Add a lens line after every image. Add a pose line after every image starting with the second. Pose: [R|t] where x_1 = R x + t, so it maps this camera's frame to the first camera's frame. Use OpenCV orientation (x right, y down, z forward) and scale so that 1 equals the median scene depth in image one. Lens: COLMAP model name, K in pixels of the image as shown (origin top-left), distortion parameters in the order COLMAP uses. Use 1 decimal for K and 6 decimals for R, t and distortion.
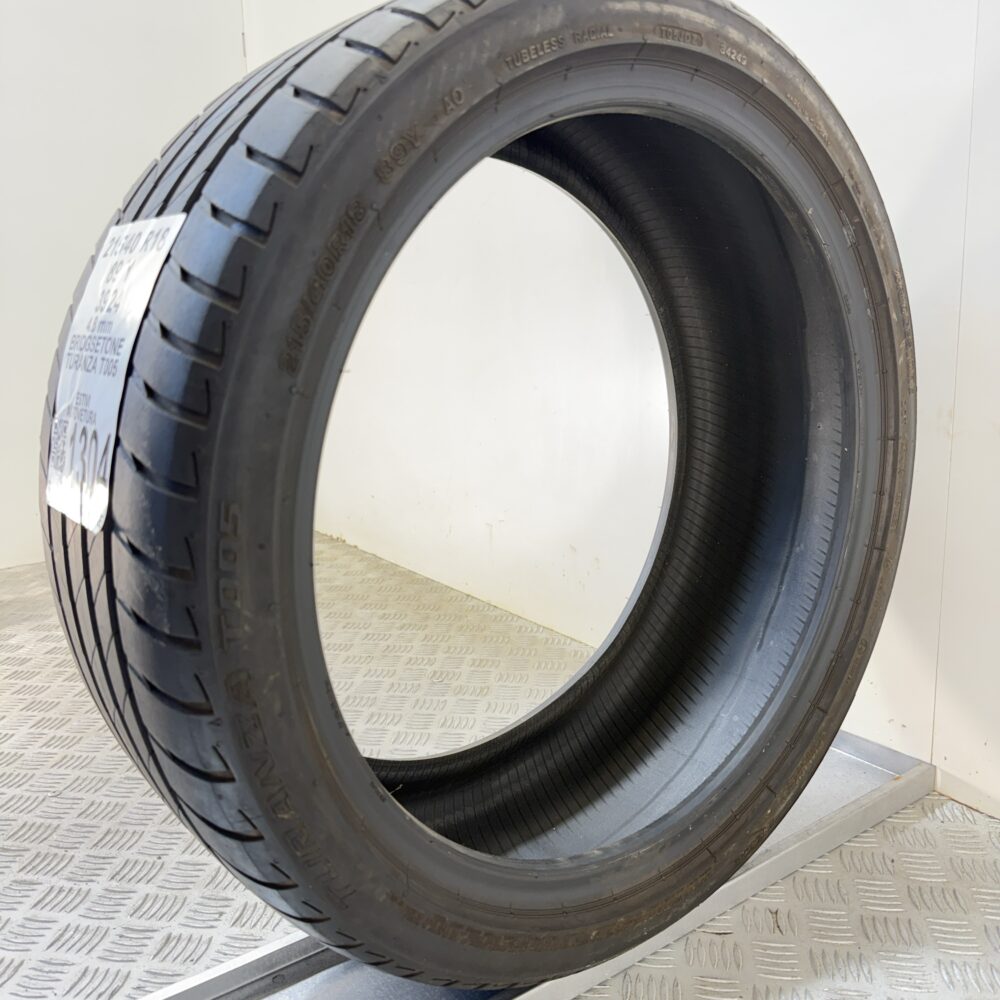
lens RADIAL K [[1002.0, 0, 500.0], [0, 1002.0, 500.0], [0, 0, 1]] dist [0.150600, -0.442745]
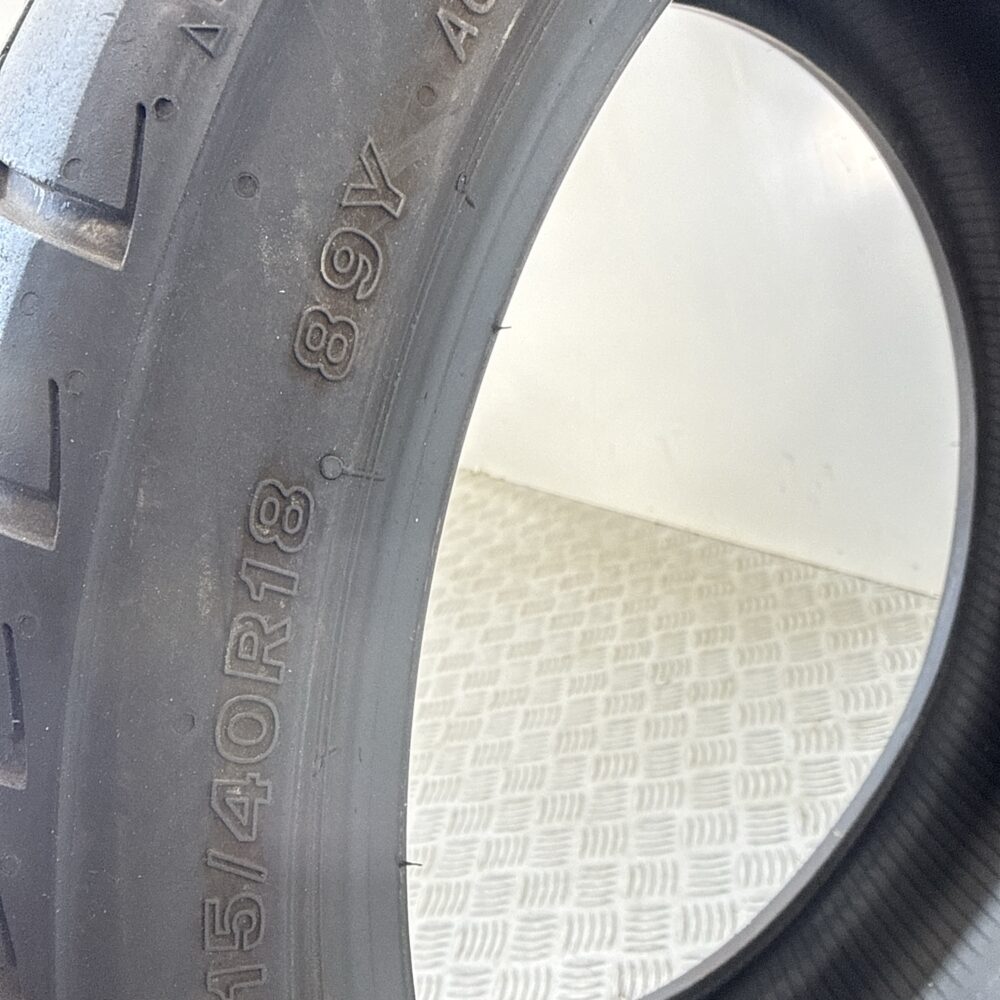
lens RADIAL K [[996.5, 0, 500.0], [0, 996.5, 500.0], [0, 0, 1]] dist [0.001856, -0.006747]
pose [[0.946320, -0.273505, -0.172257, -0.010106], [0.302920, 0.936356, 0.177417, -0.118130], [0.112769, -0.220074, 0.968943, 0.263924]]
